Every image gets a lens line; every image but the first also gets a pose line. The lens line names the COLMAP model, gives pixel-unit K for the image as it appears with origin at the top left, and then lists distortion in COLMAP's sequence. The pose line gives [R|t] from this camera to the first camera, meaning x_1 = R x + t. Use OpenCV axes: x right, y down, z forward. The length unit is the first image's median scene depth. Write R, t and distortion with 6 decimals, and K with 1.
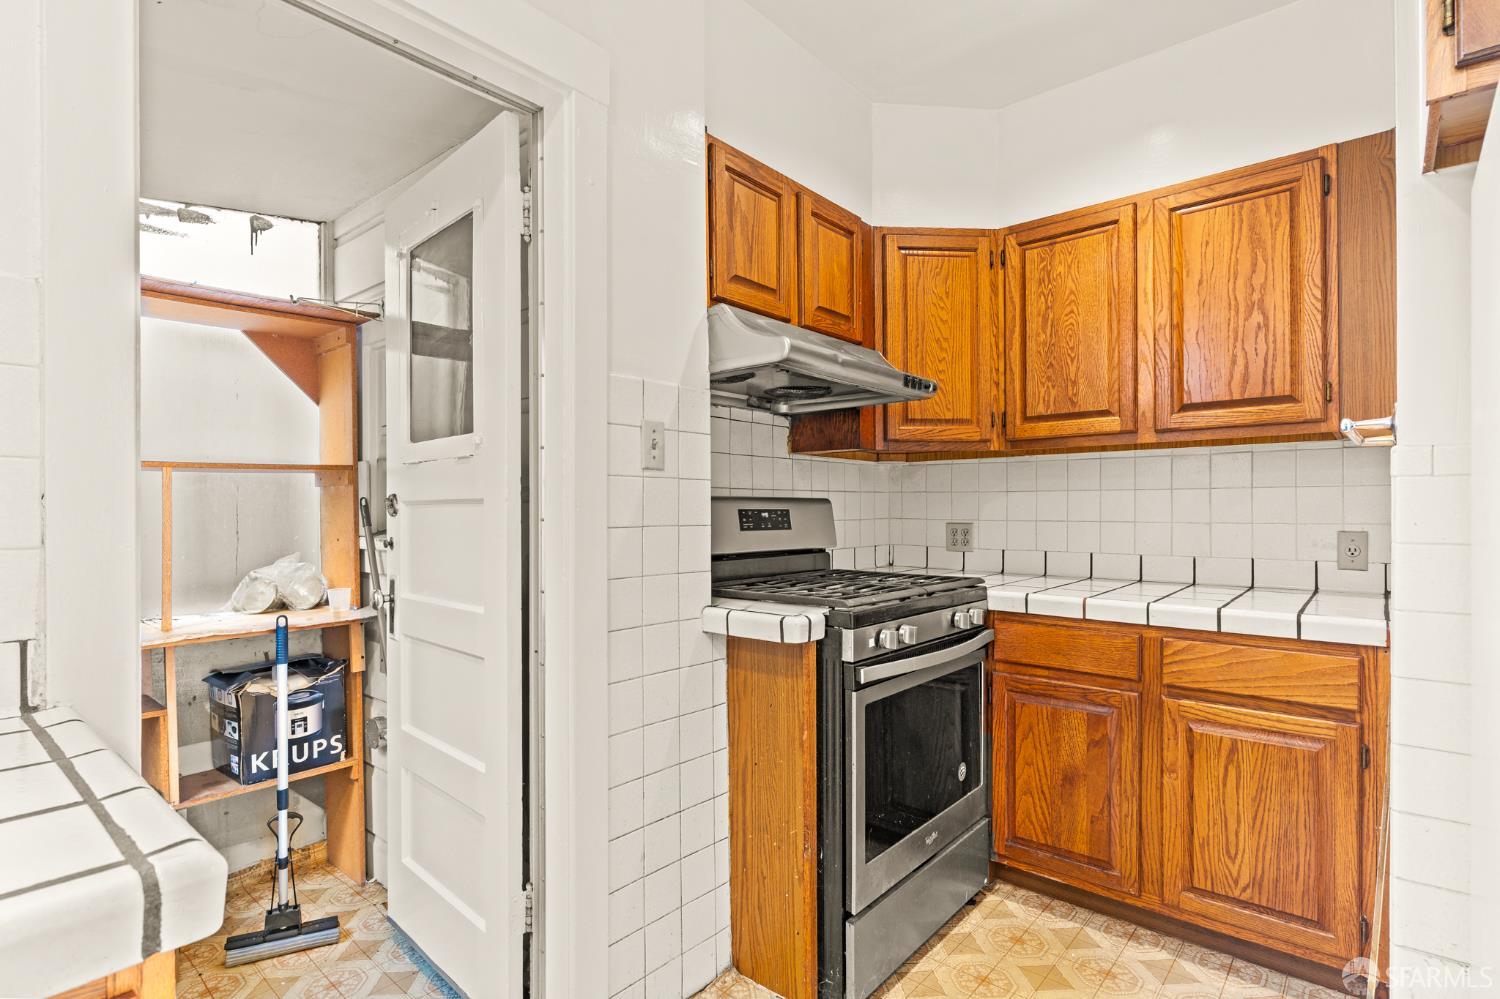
lens RADIAL K [[749.3, 0, 749.4], [0, 749.3, 508.9], [0, 0, 1]] dist [0.000358, 0.000296]
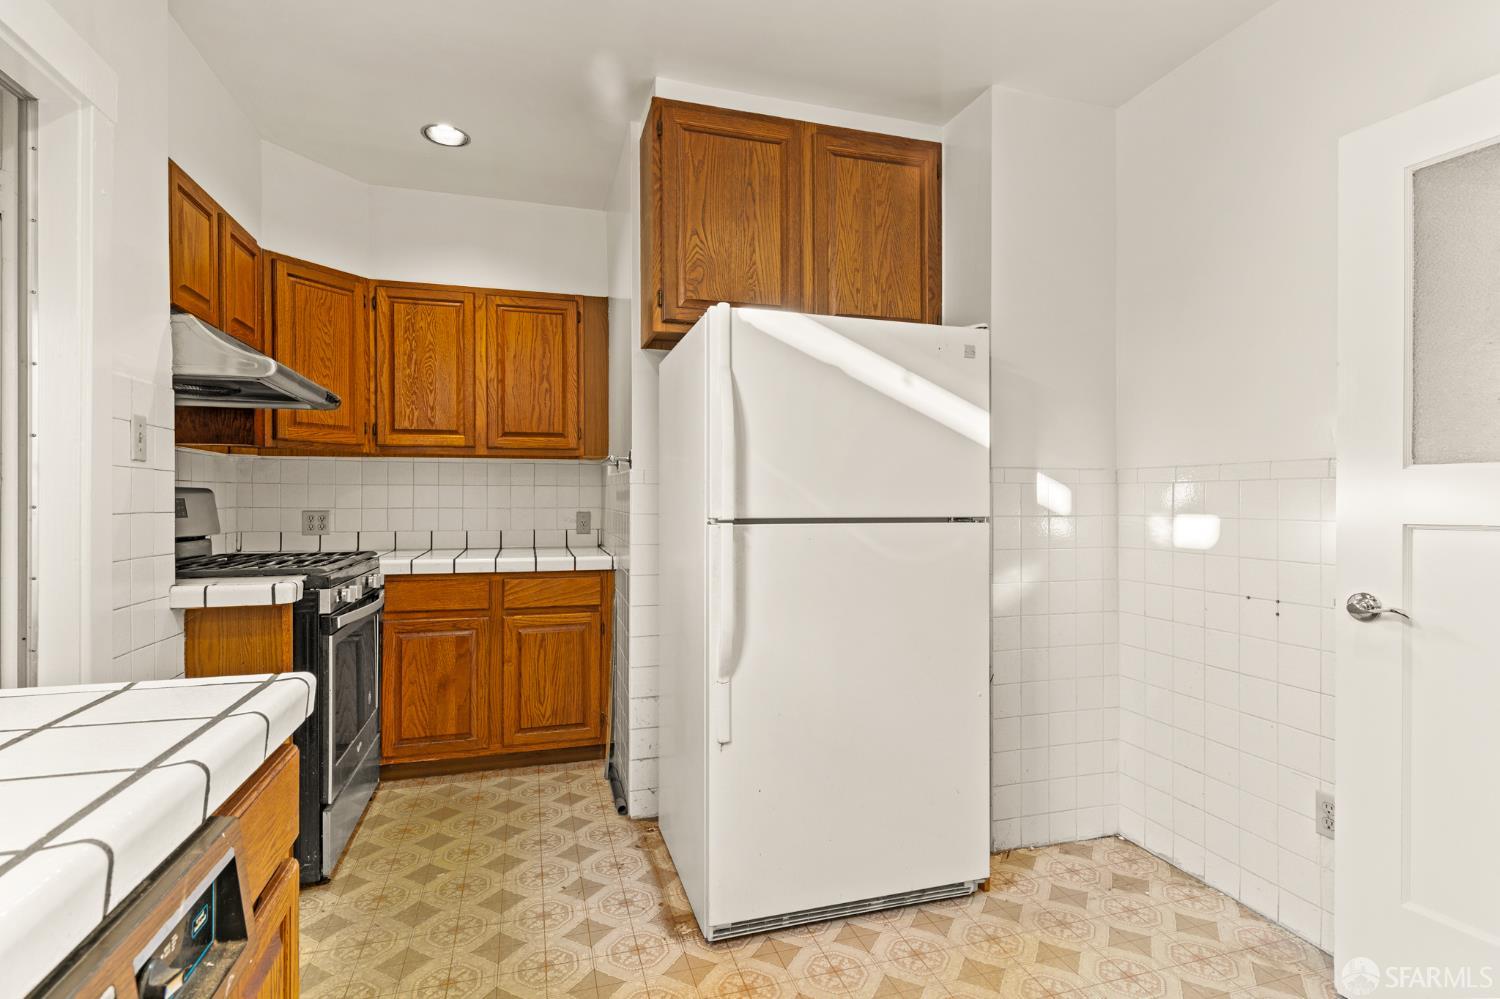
lens RADIAL K [[721.6, 0, 747.9], [0, 721.6, 500.6], [0, 0, 1]] dist [0.001620, 0.000276]
pose [[0.540589, 0.001006, 0.841286, -0.424531], [-0.001308, 0.999999, -0.000356, 0.003500], [-0.841286, -0.000908, 0.540590, -0.247229]]
